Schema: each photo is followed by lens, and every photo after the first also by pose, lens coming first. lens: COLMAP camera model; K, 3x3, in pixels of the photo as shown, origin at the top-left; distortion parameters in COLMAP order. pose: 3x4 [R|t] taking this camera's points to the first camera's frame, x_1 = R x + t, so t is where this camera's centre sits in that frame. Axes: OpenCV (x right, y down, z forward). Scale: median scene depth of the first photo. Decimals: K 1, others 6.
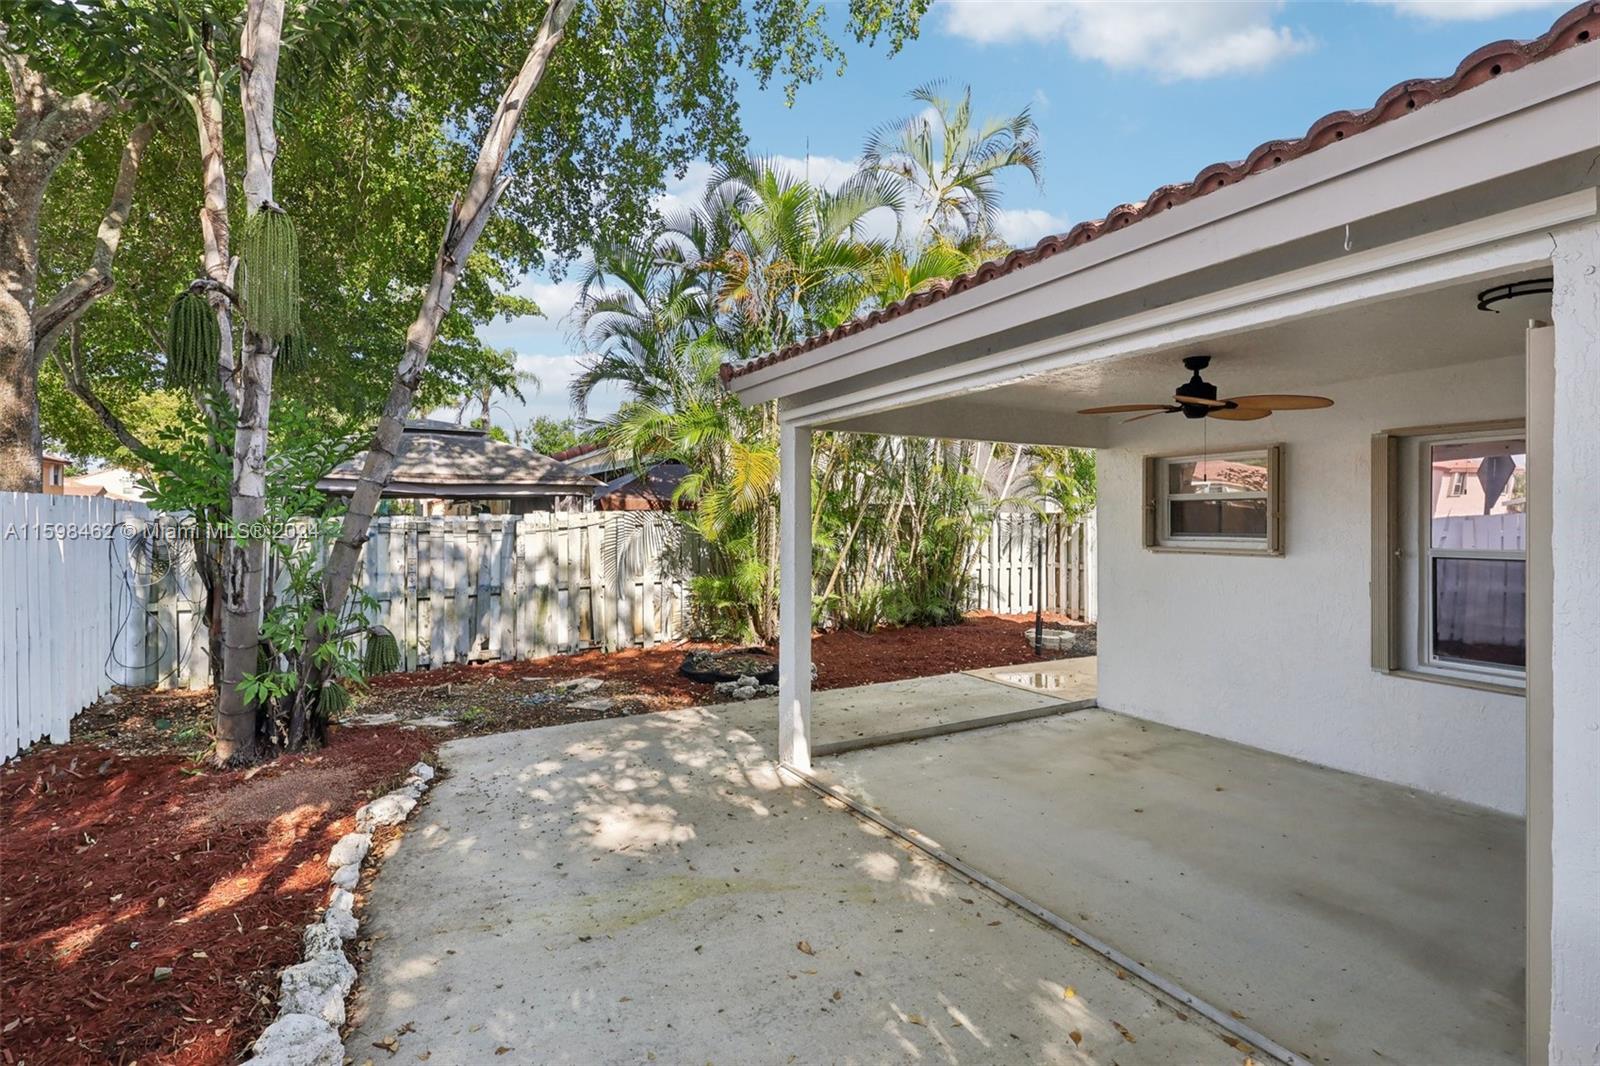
lens RADIAL K [[753.7, 0, 789.8], [0, 753.7, 523.2], [0, 0, 1]] dist [0.002848, -0.000616]
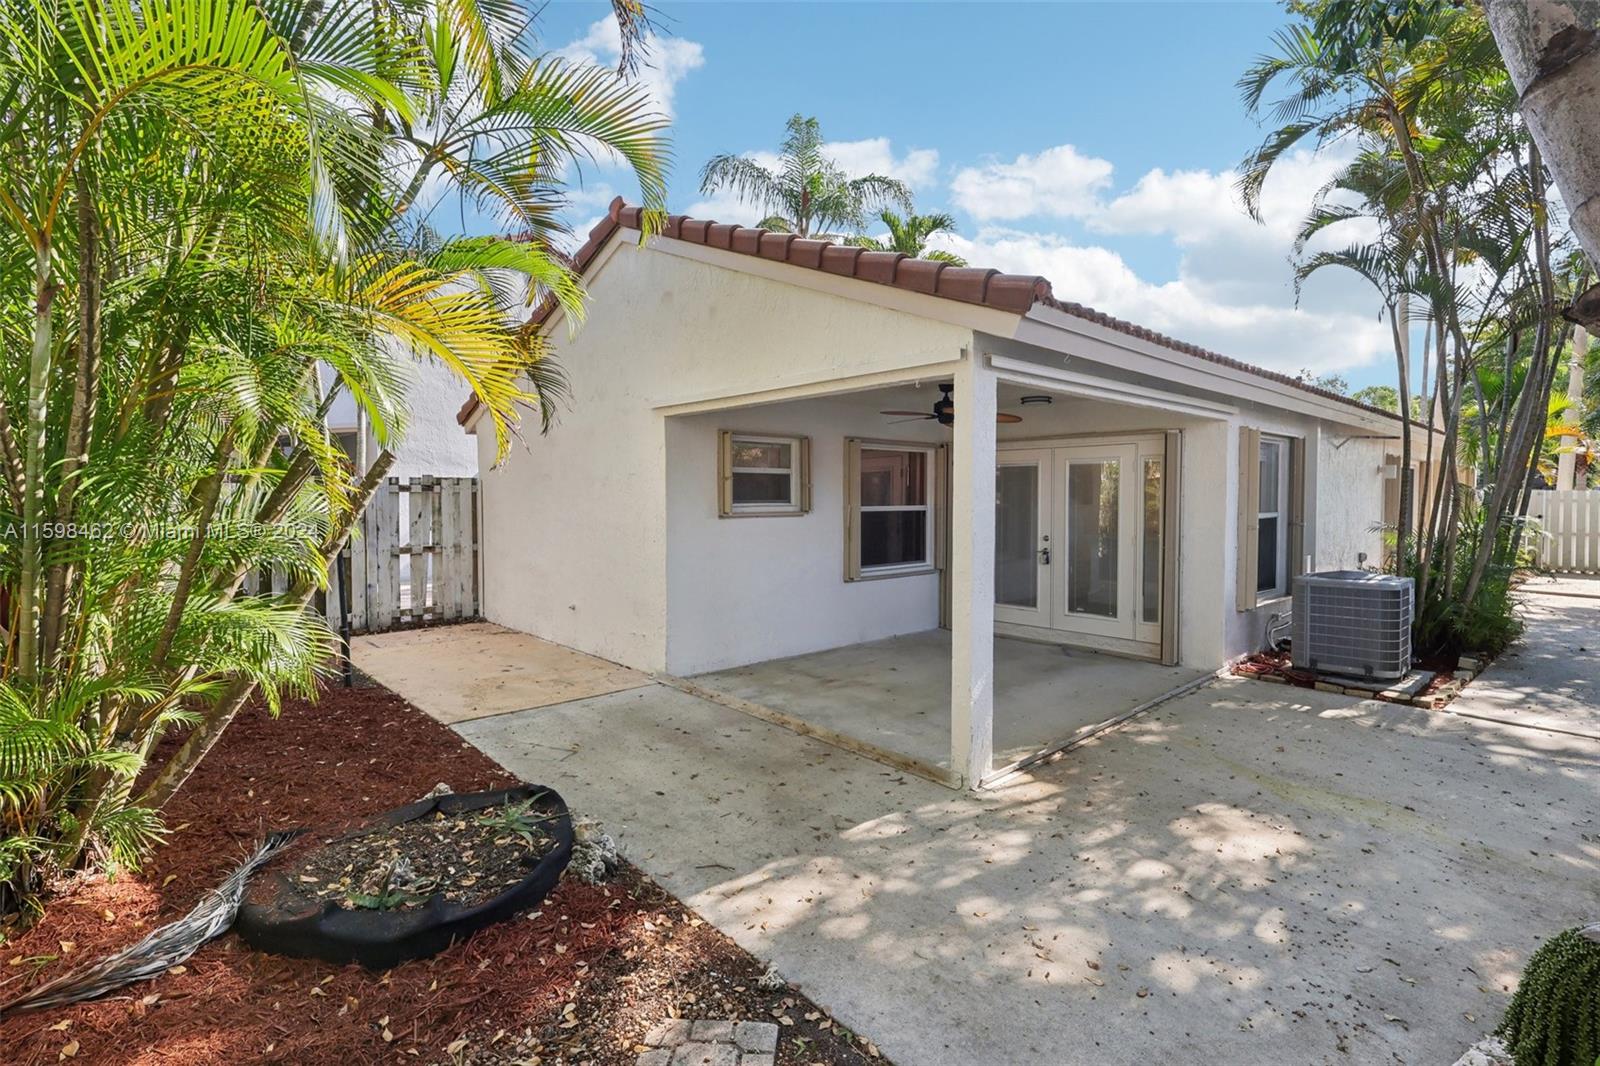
lens RADIAL K [[753.7, 0, 823.5], [0, 753.7, 508.4], [0, 0, 1]] dist [0.002848, -0.000616]
pose [[-0.254195, -0.015670, 0.967026, -0.803173], [0.004121, 0.999842, 0.017285, 0.007214], [-0.967144, 0.008379, -0.254090, 1.466416]]
